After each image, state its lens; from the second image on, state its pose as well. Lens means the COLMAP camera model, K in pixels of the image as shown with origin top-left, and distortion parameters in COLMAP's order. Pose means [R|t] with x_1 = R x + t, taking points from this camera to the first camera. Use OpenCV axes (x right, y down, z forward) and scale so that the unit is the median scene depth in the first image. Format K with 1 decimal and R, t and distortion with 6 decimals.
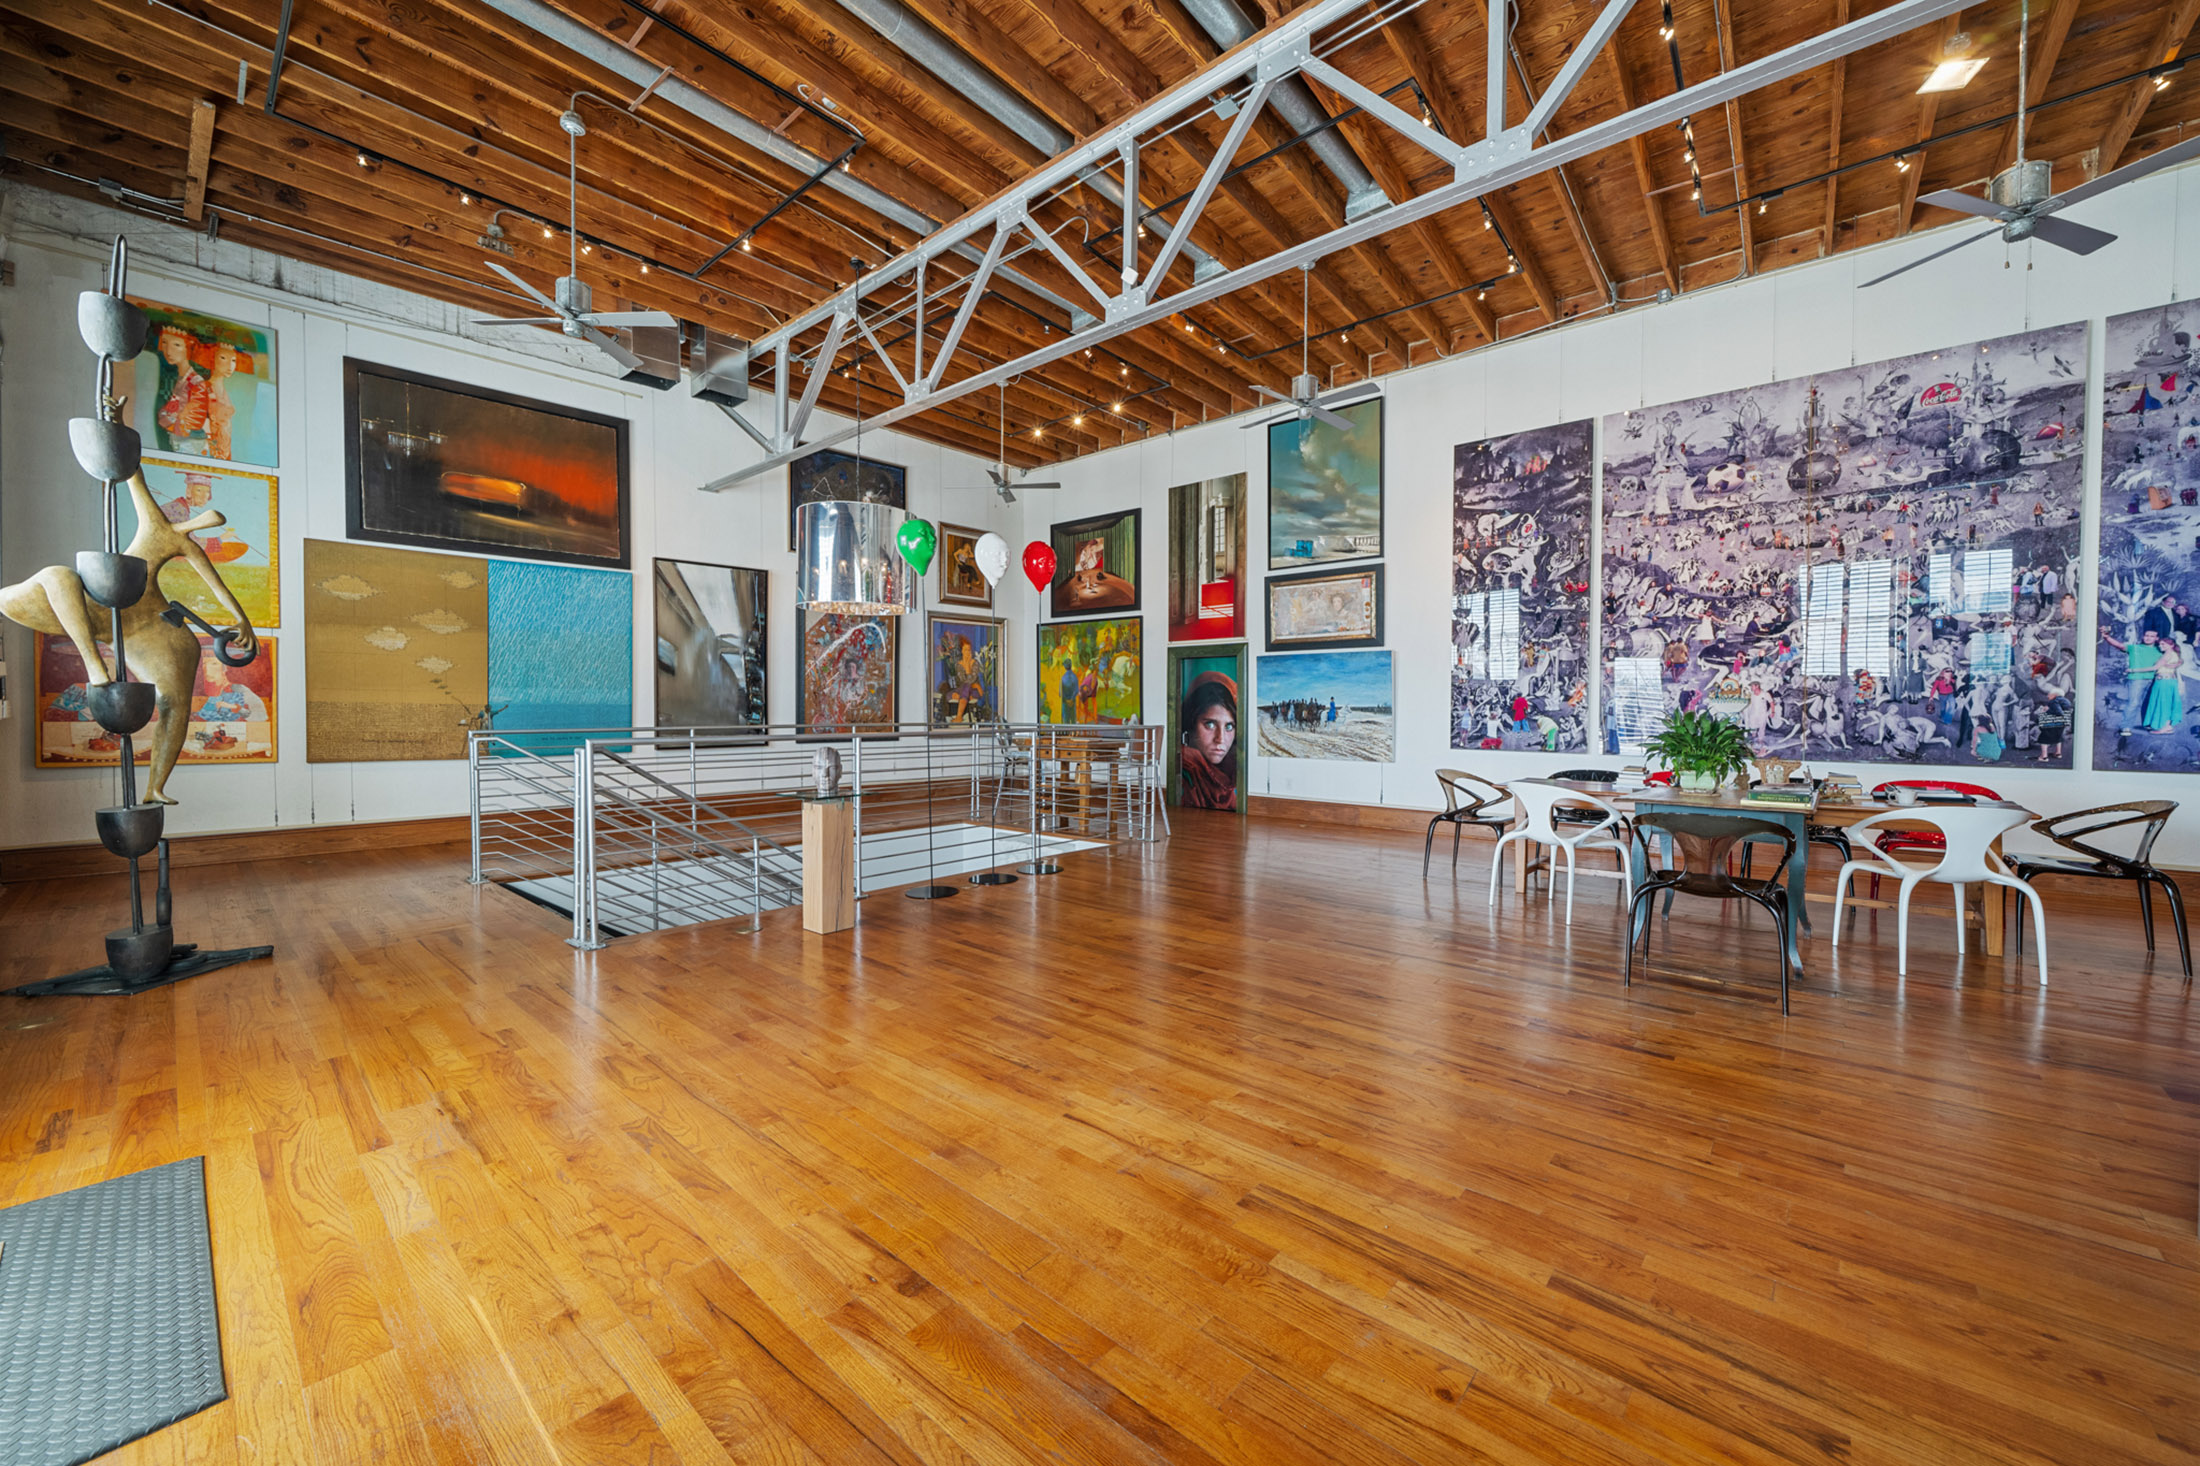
lens RADIAL K [[830.7, 0, 1092.9], [0, 830.7, 731.5], [0, 0, 1]] dist [-0.005091, -0.000096]
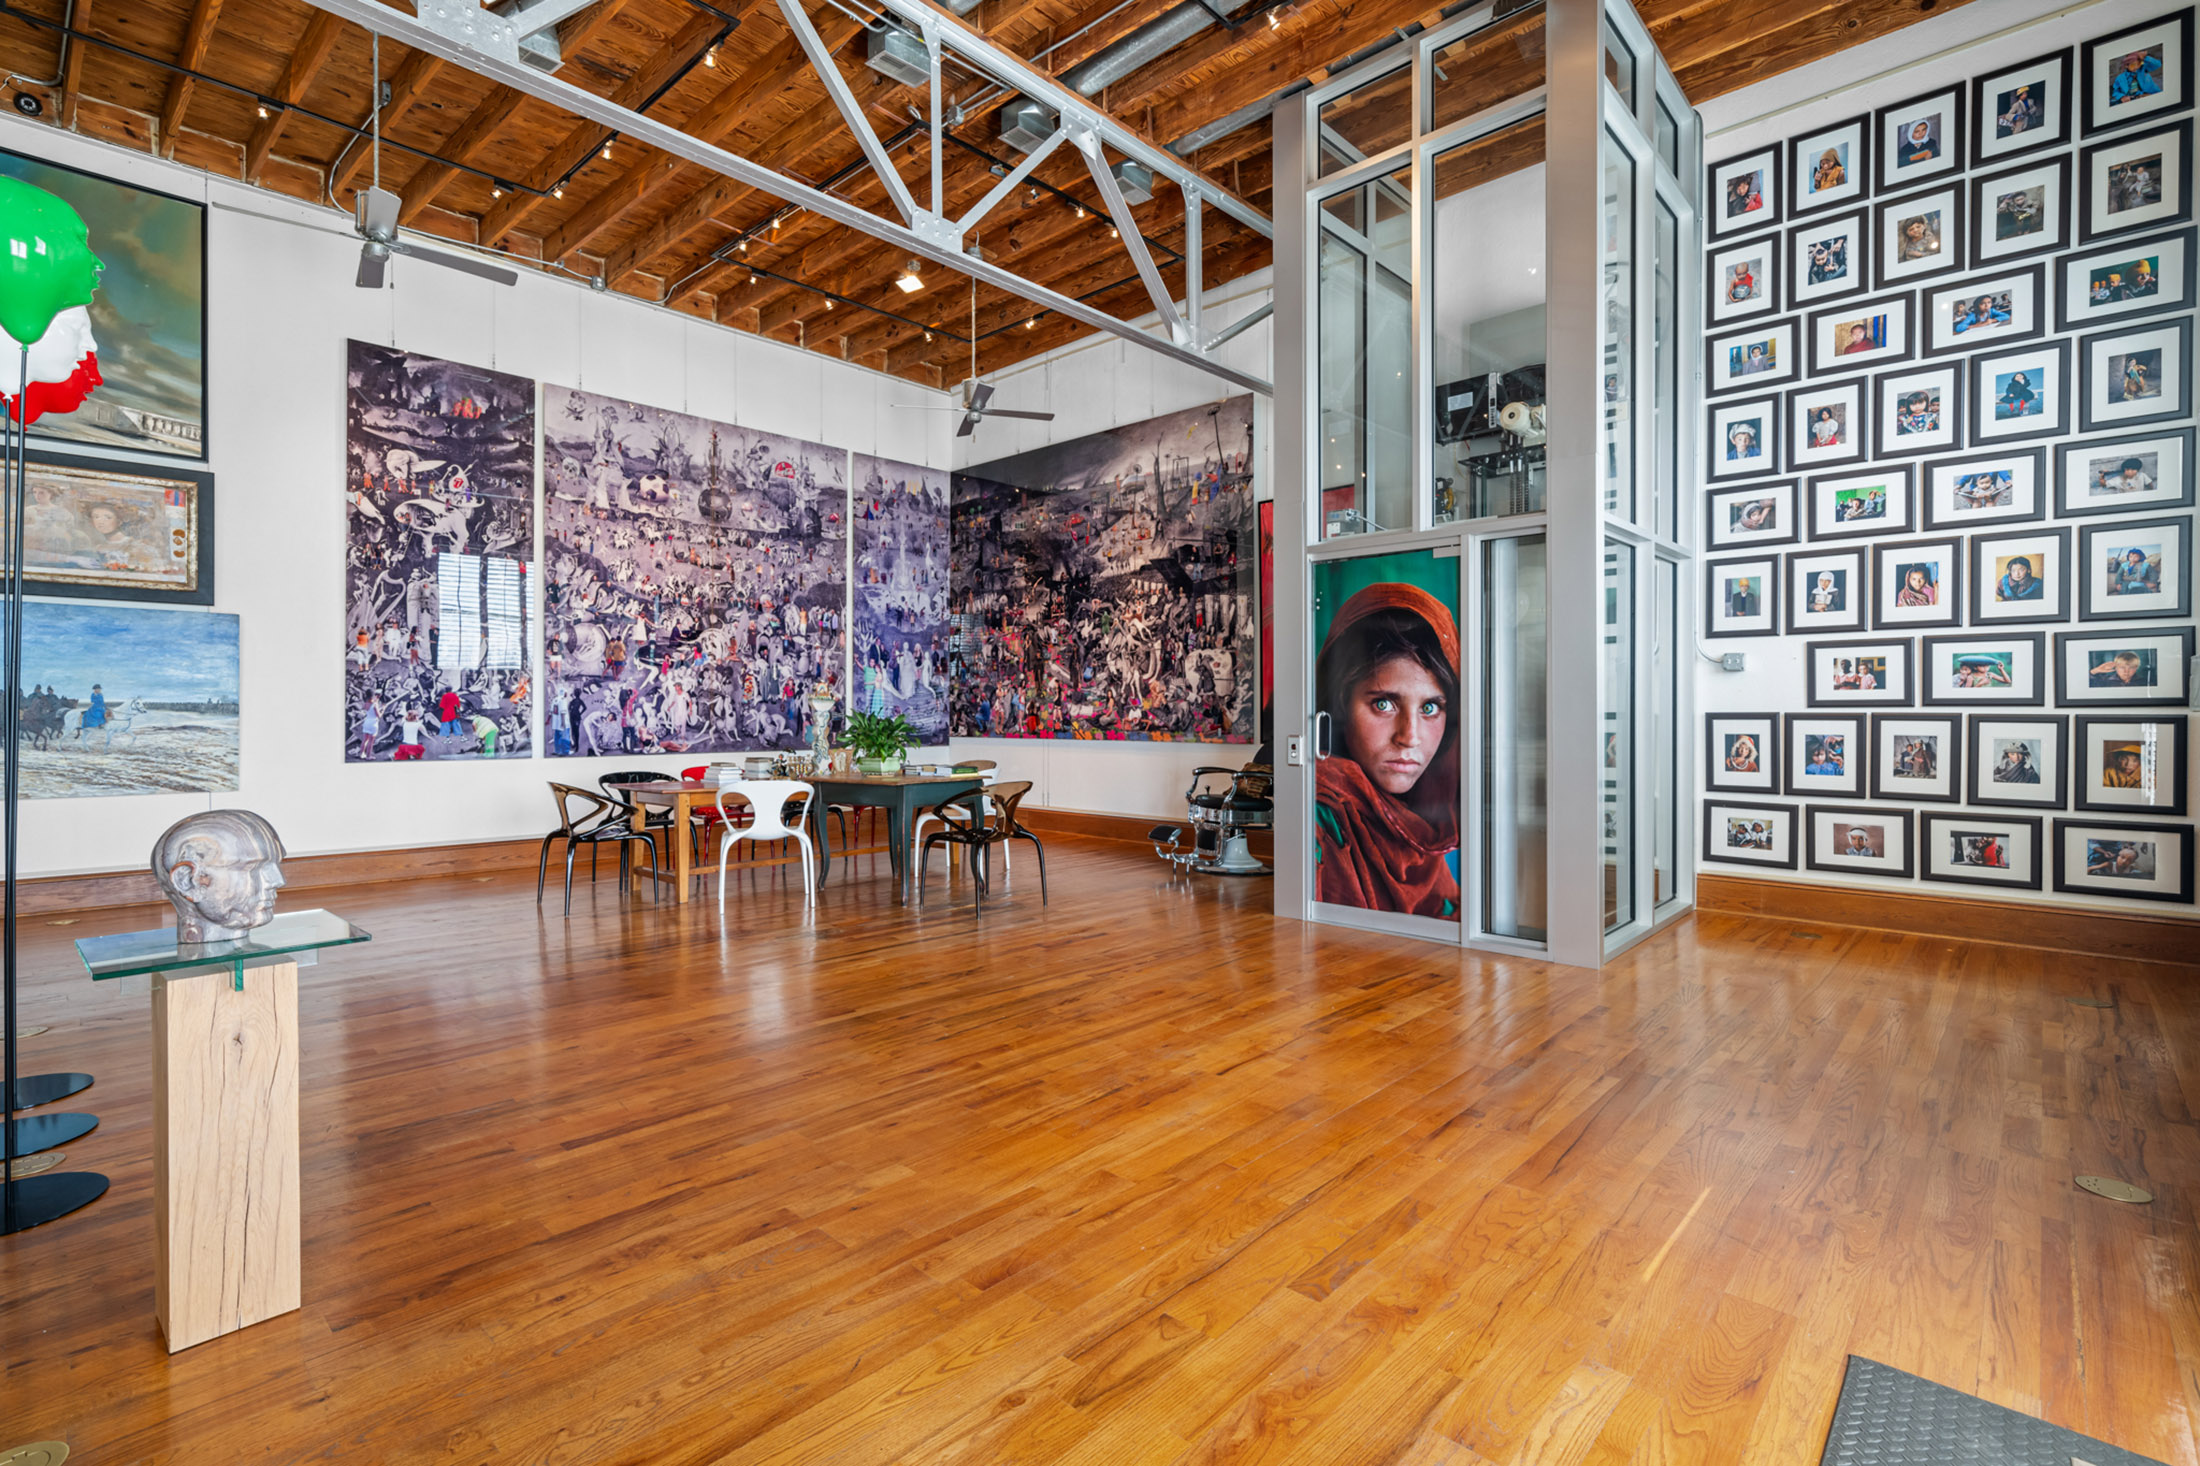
lens RADIAL K [[1006.8, 0, 1097.5], [0, 1006.8, 718.5], [0, 0, 1]] dist [0.002298, -0.000044]
pose [[0.024548, -0.009265, 0.999656, -0.502834], [0.023963, 0.999675, 0.008677, -0.010973], [-0.999411, 0.023741, 0.024762, 0.406982]]
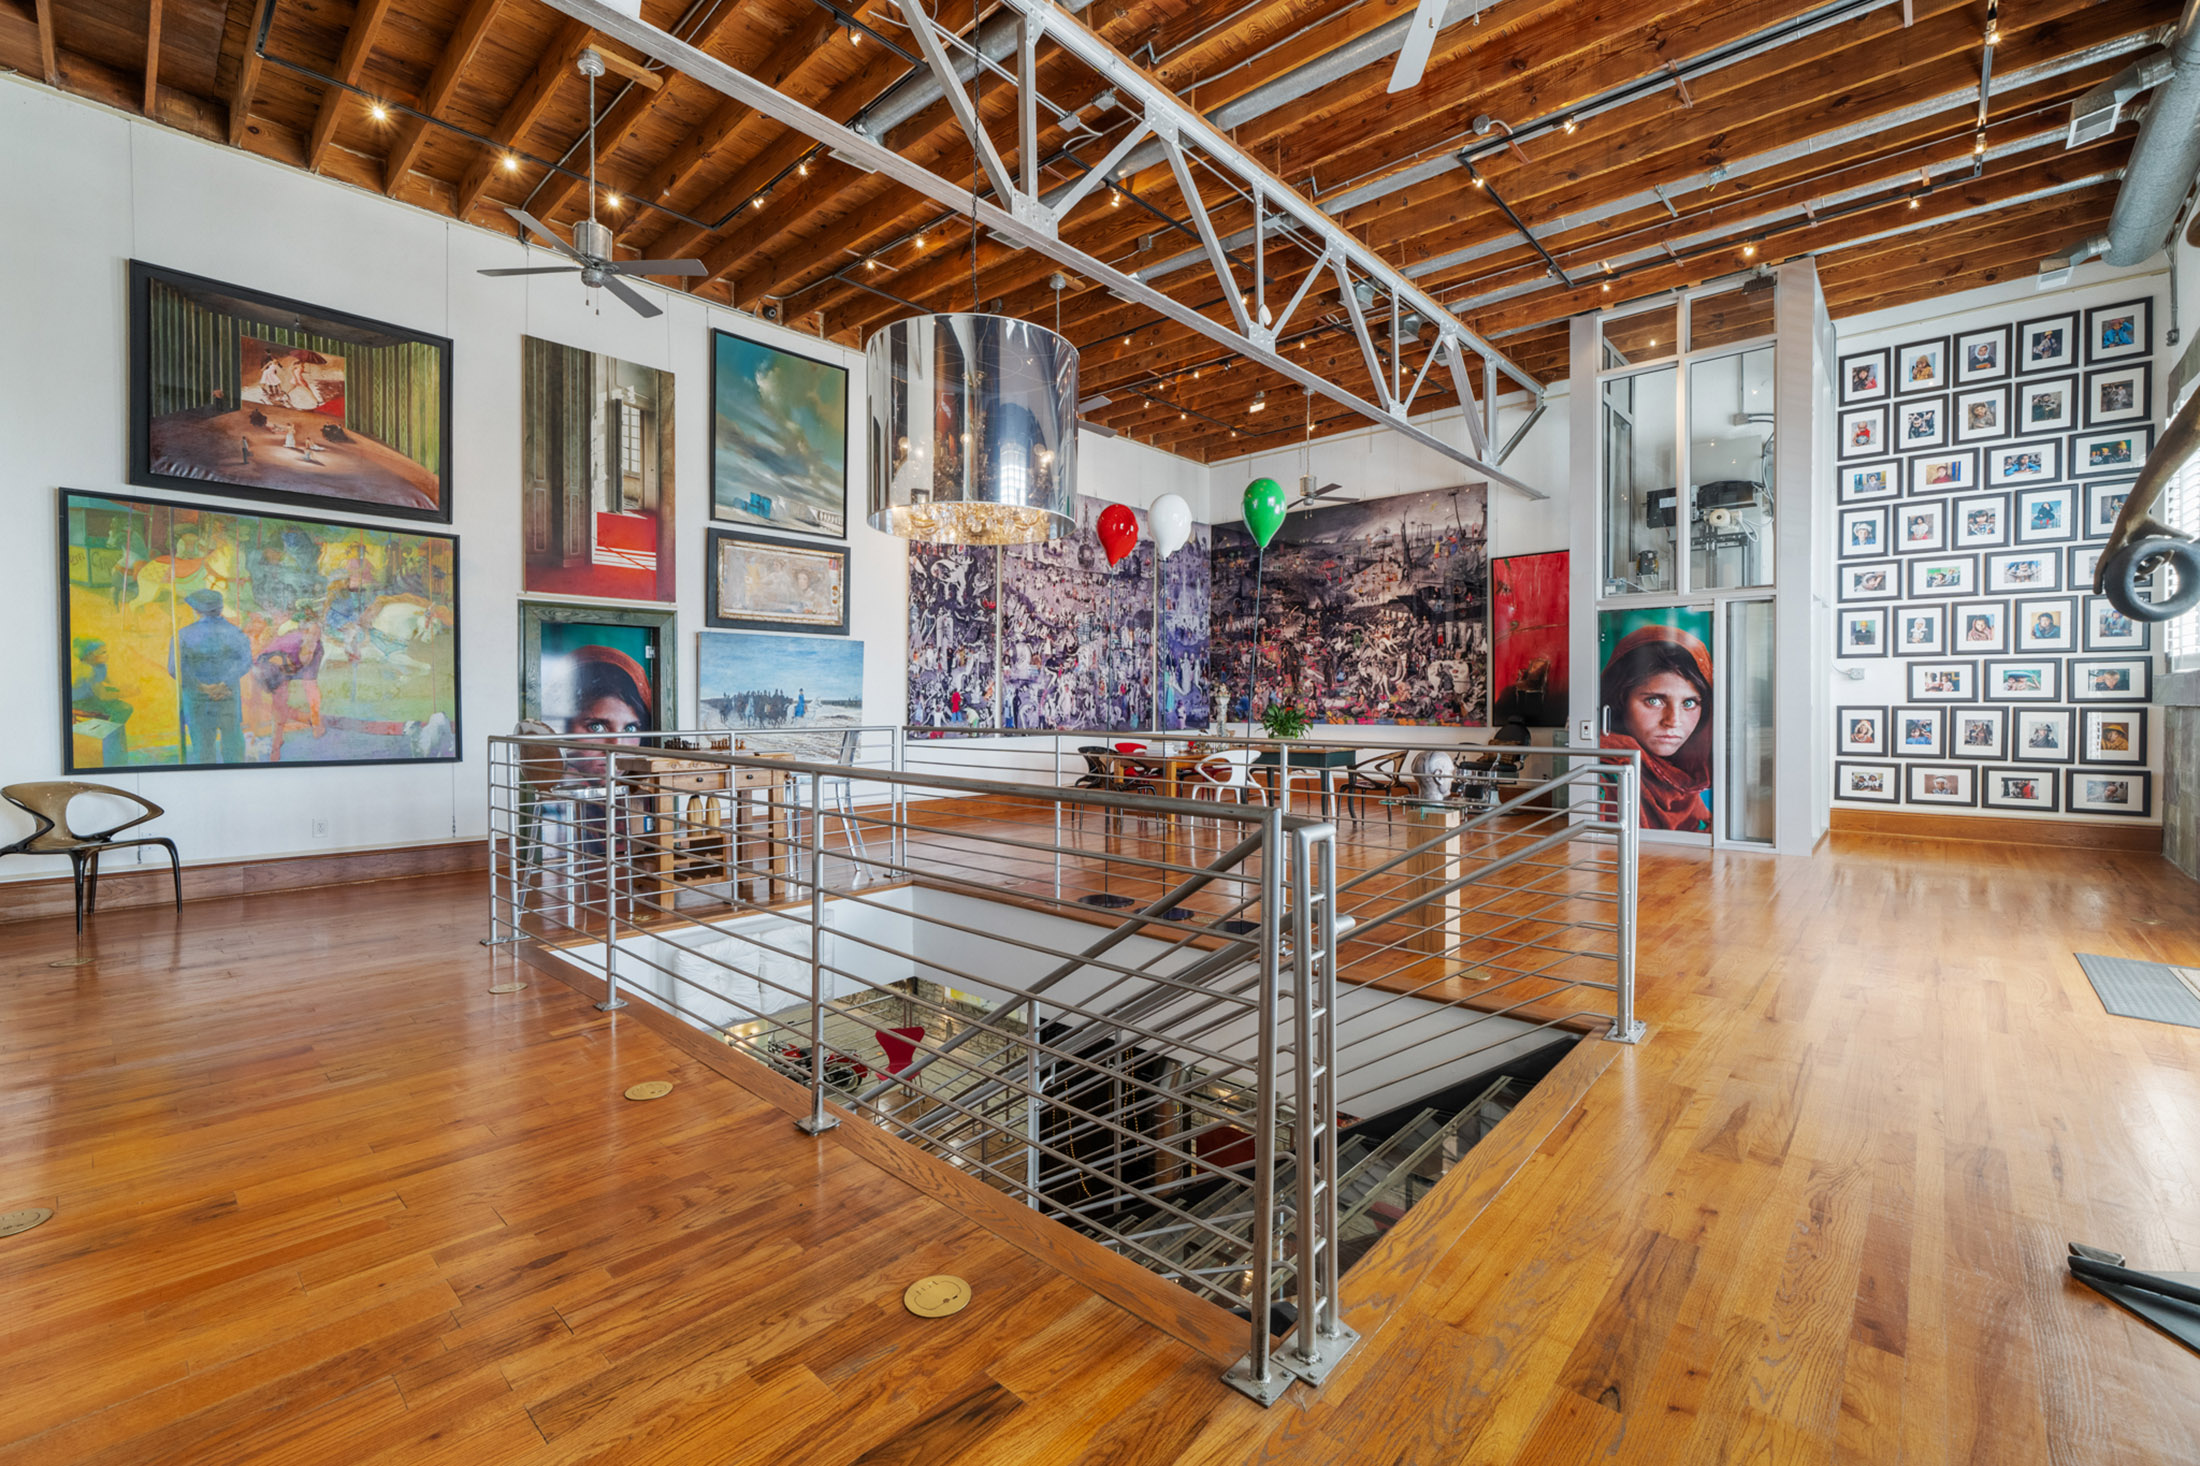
lens RADIAL K [[932.0, 0, 1099.6], [0, 932.0, 712.1], [0, 0, 1]] dist [-0.000709, 0.000297]
pose [[0.004290, -0.015024, 0.999878, -0.900783], [0.025081, 0.999574, 0.014912, -0.031642], [-0.999676, 0.025014, 0.004665, 0.912276]]
